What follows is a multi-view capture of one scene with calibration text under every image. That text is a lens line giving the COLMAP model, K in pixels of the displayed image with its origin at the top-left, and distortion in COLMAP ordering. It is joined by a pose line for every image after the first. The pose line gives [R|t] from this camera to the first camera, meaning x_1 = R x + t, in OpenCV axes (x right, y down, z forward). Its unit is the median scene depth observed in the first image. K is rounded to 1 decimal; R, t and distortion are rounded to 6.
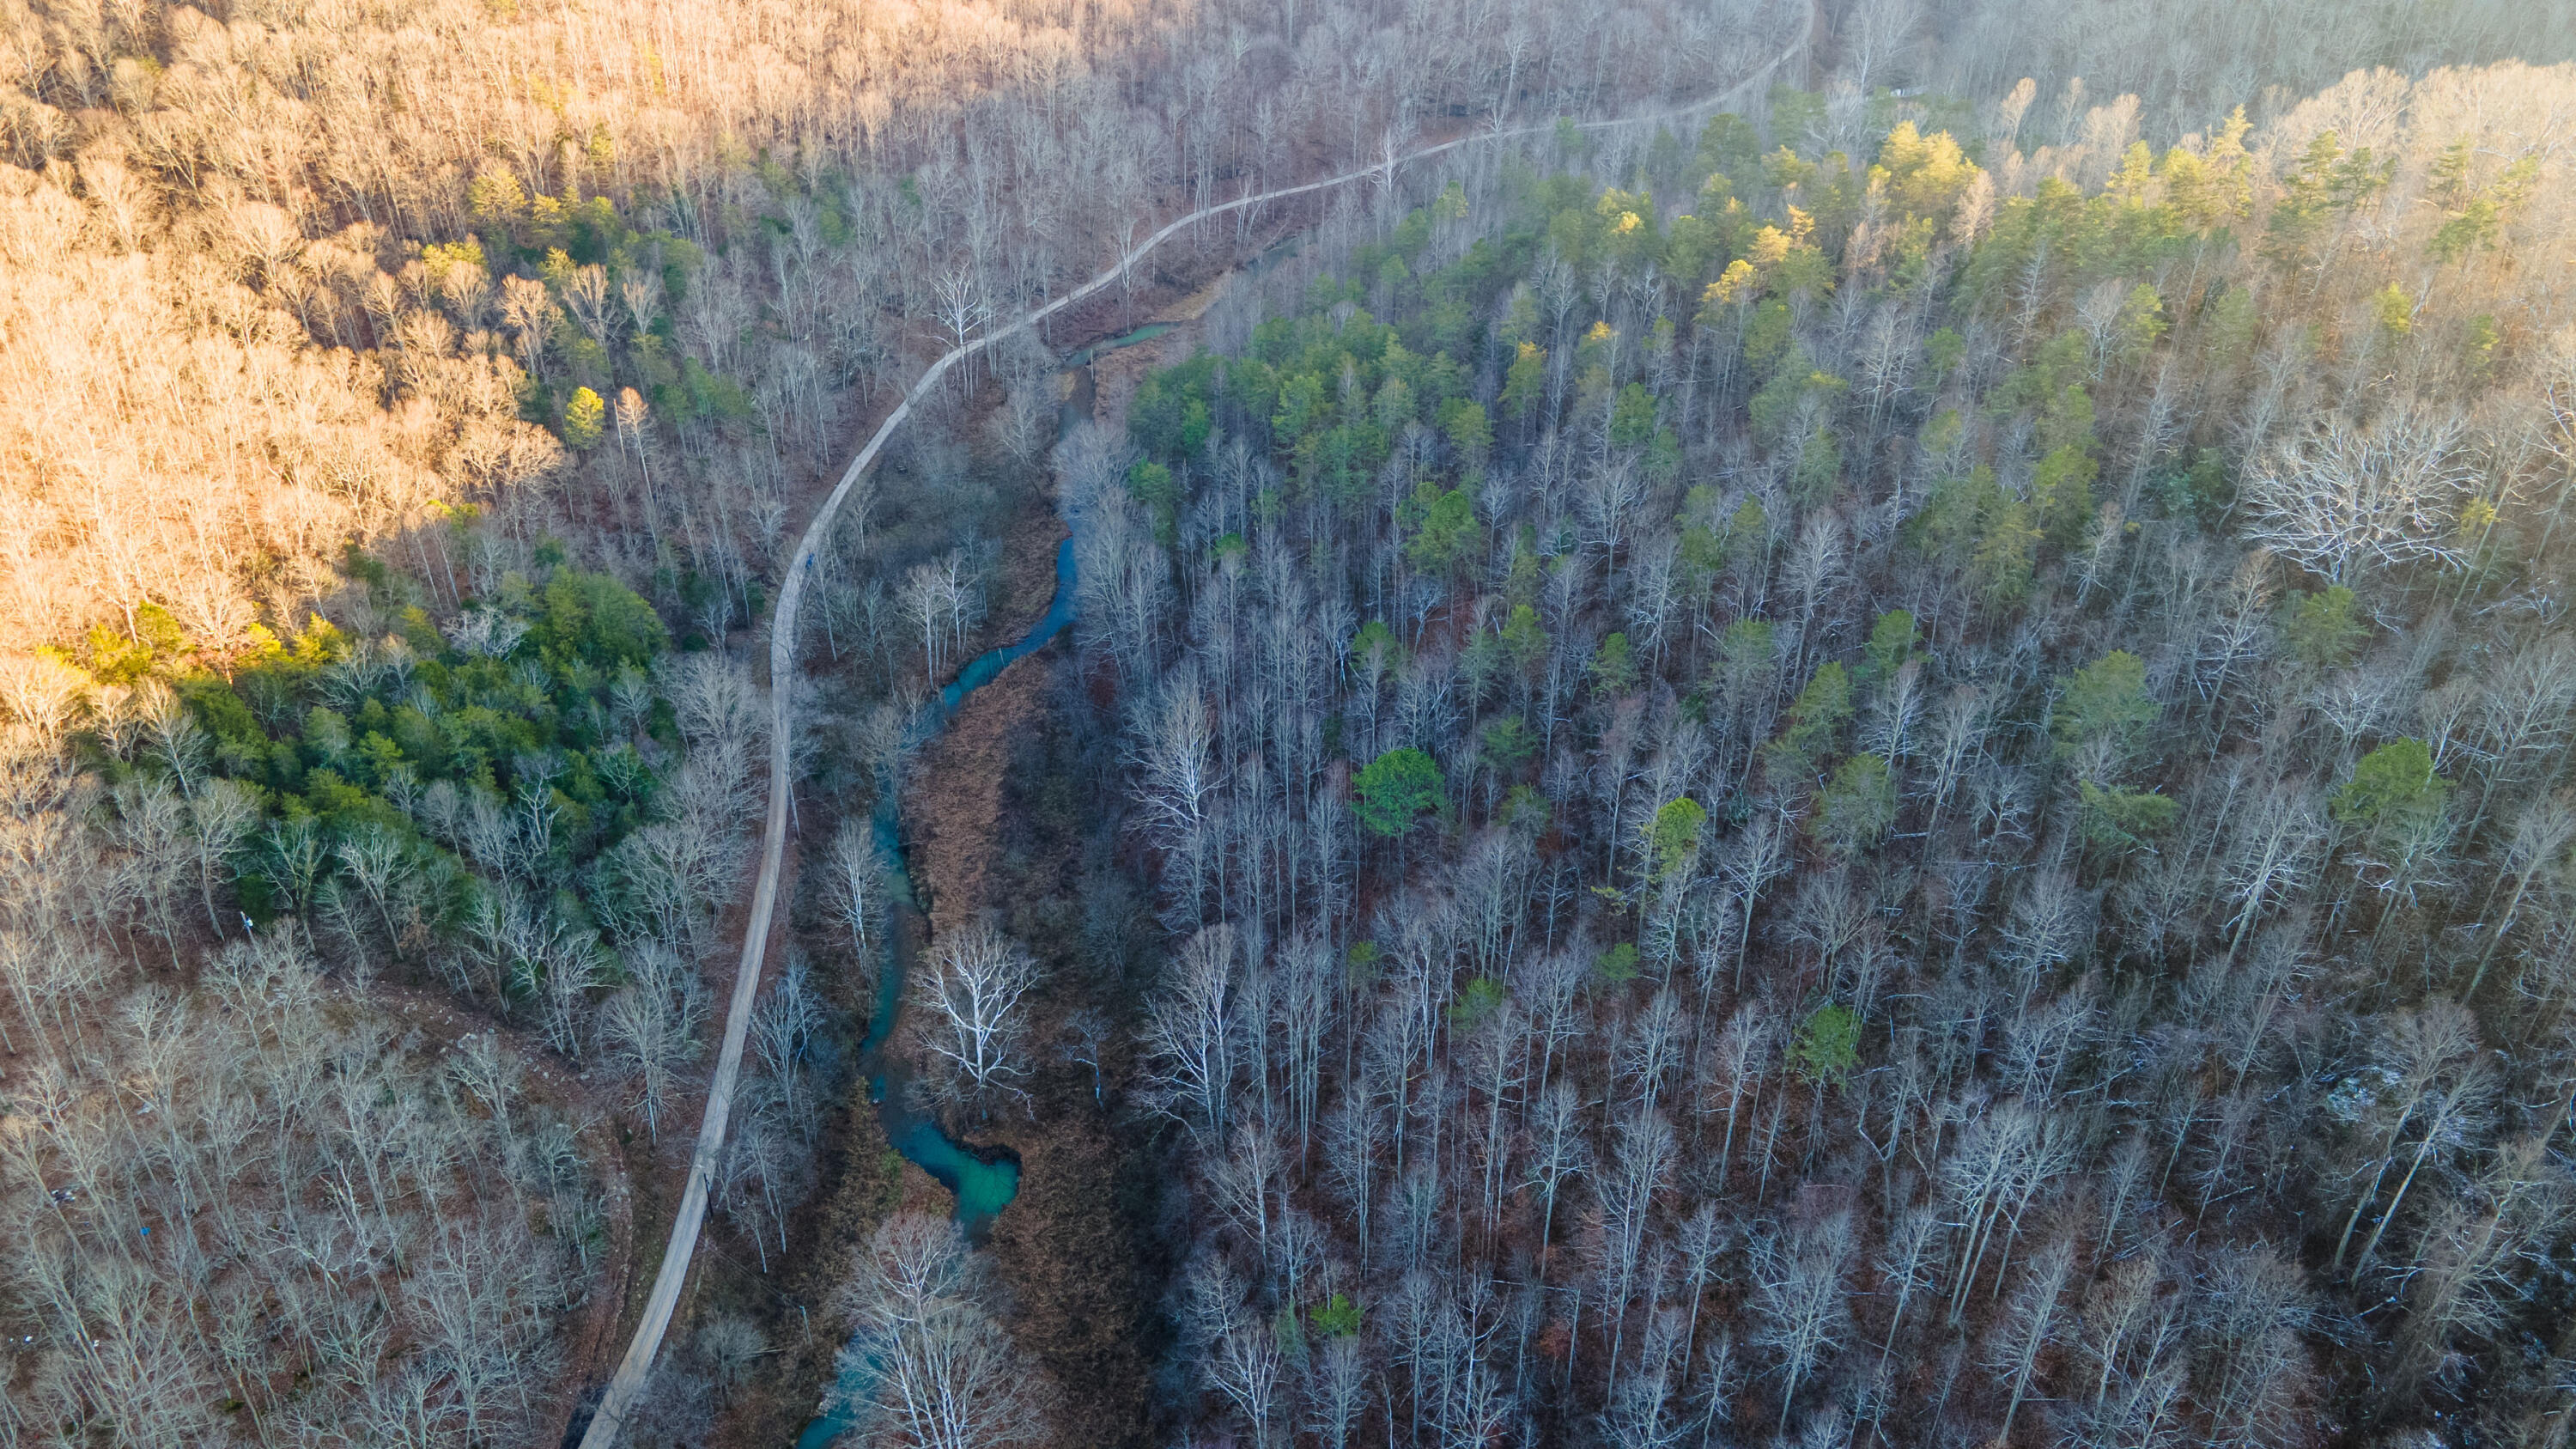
lens RADIAL K [[1984.5, 0, 1288.0], [0, 1984.5, 724.5], [0, 0, 1]] dist [-0.006592, 0.083602]
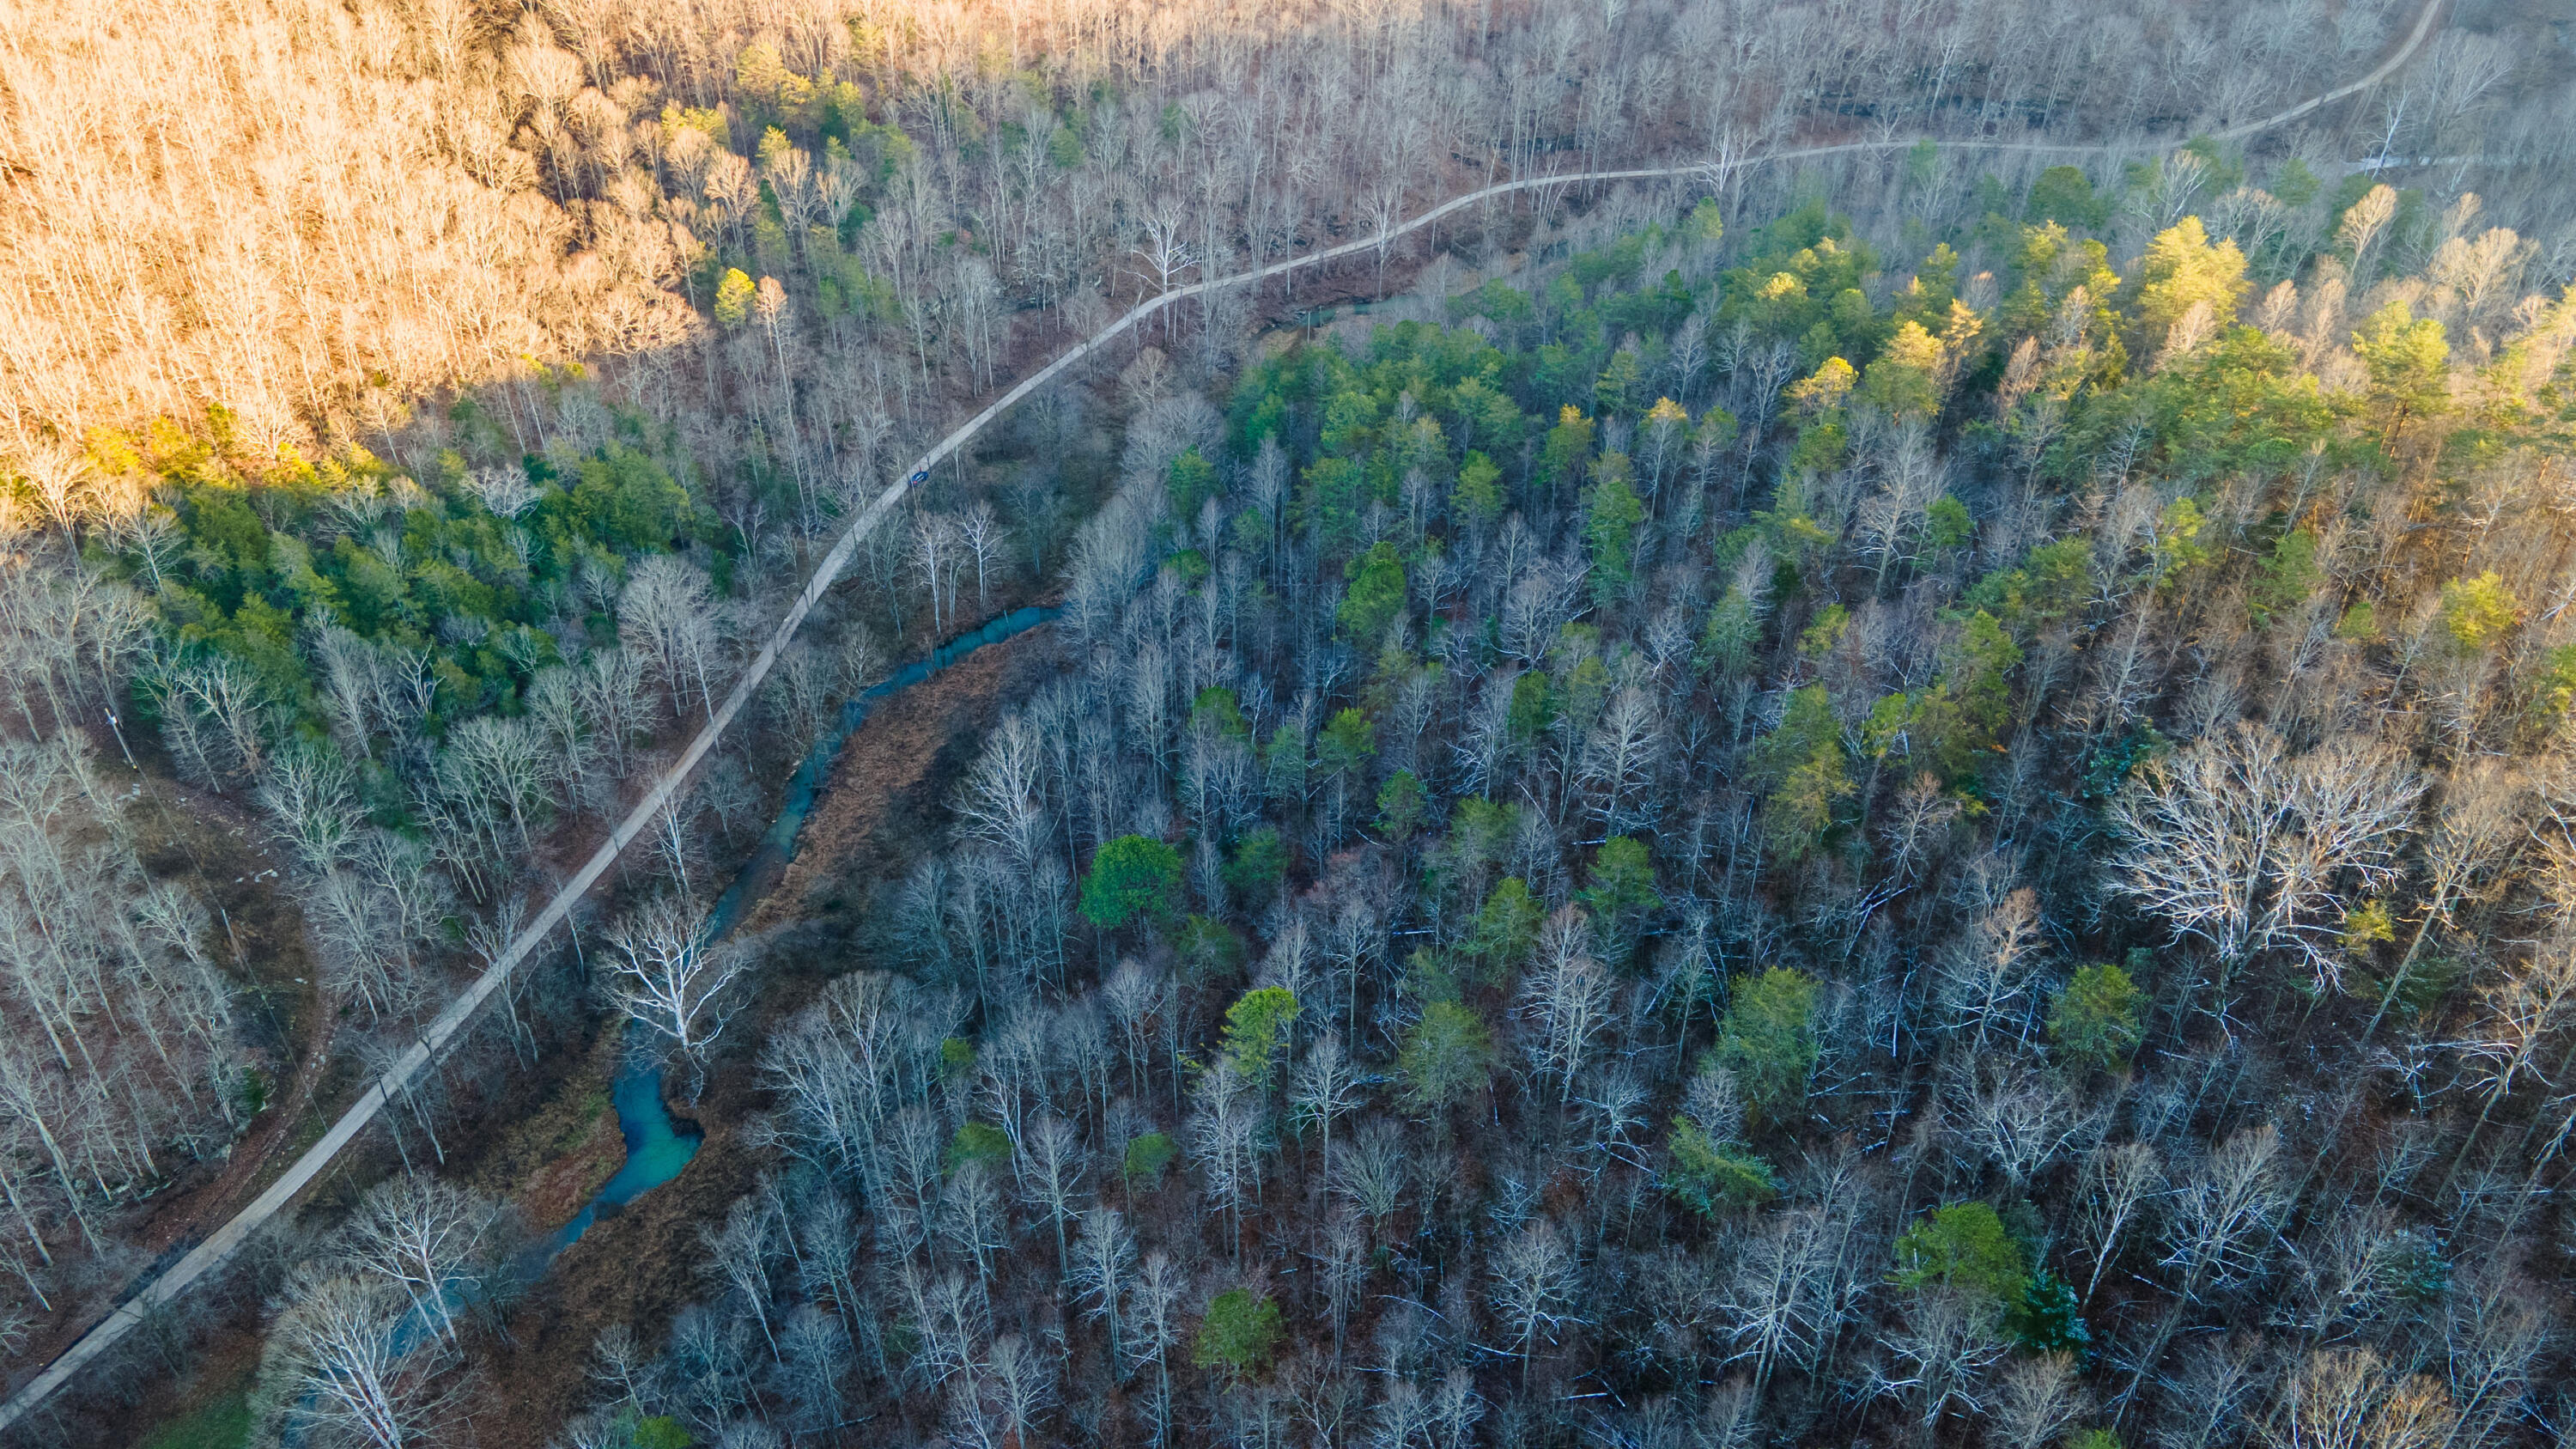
lens RADIAL K [[1984.5, 0, 1288.0], [0, 1984.5, 724.5], [0, 0, 1]] dist [-0.006592, 0.083602]
pose [[0.915772, 0.242016, -0.320609, 0.282554], [-0.225966, 0.970245, 0.086966, -0.093975], [0.332116, -0.007194, 0.943211, 0.129023]]
